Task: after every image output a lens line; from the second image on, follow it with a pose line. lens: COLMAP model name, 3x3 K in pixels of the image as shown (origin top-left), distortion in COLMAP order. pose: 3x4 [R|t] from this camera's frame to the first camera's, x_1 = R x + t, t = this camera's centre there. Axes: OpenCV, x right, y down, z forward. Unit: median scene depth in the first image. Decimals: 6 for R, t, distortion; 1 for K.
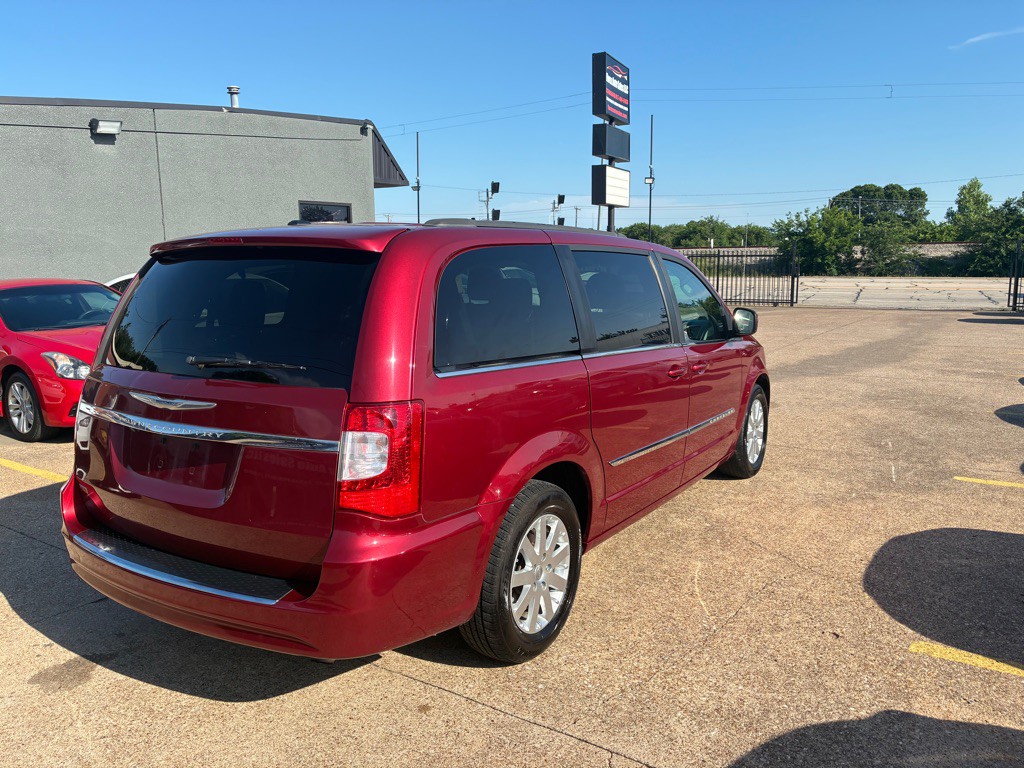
lens RADIAL K [[776.2, 0, 516.5], [0, 776.2, 378.1], [0, 0, 1]] dist [0.014732, -0.008157]
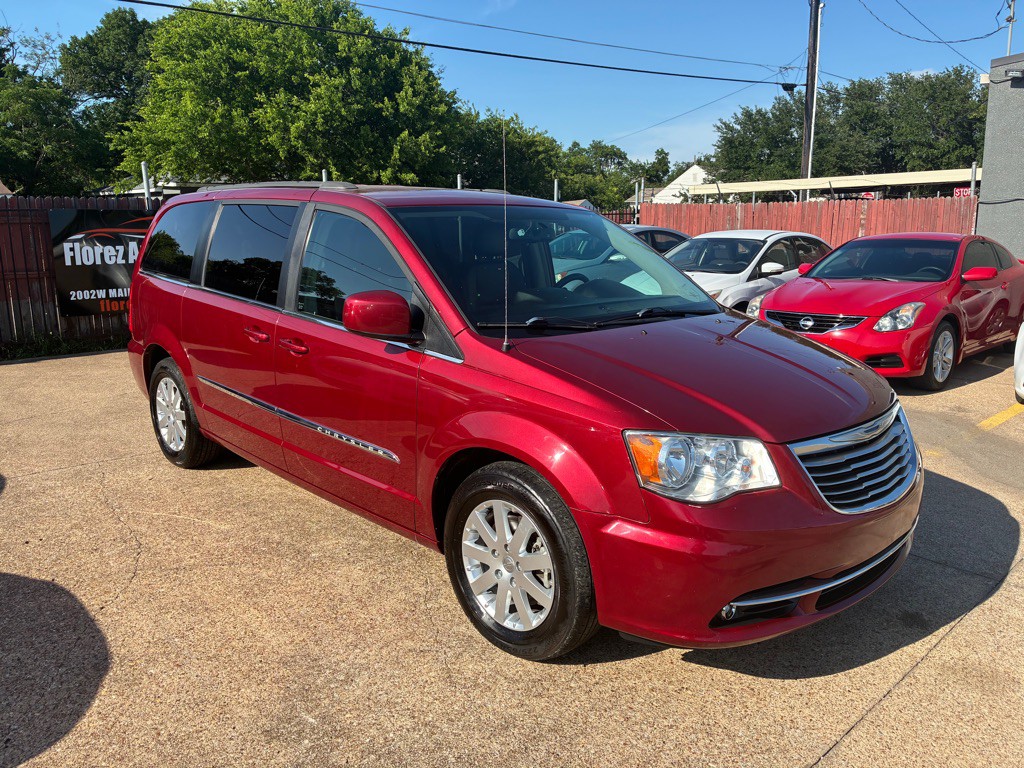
lens RADIAL K [[774.6, 0, 517.5], [0, 774.6, 386.9], [0, 0, 1]] dist [0.010640, -0.005225]
pose [[-0.233541, 0.206584, -0.950148, 0.594296], [-0.143254, 0.959197, 0.243762, -0.125110], [0.961736, 0.193041, -0.194418, 0.867647]]
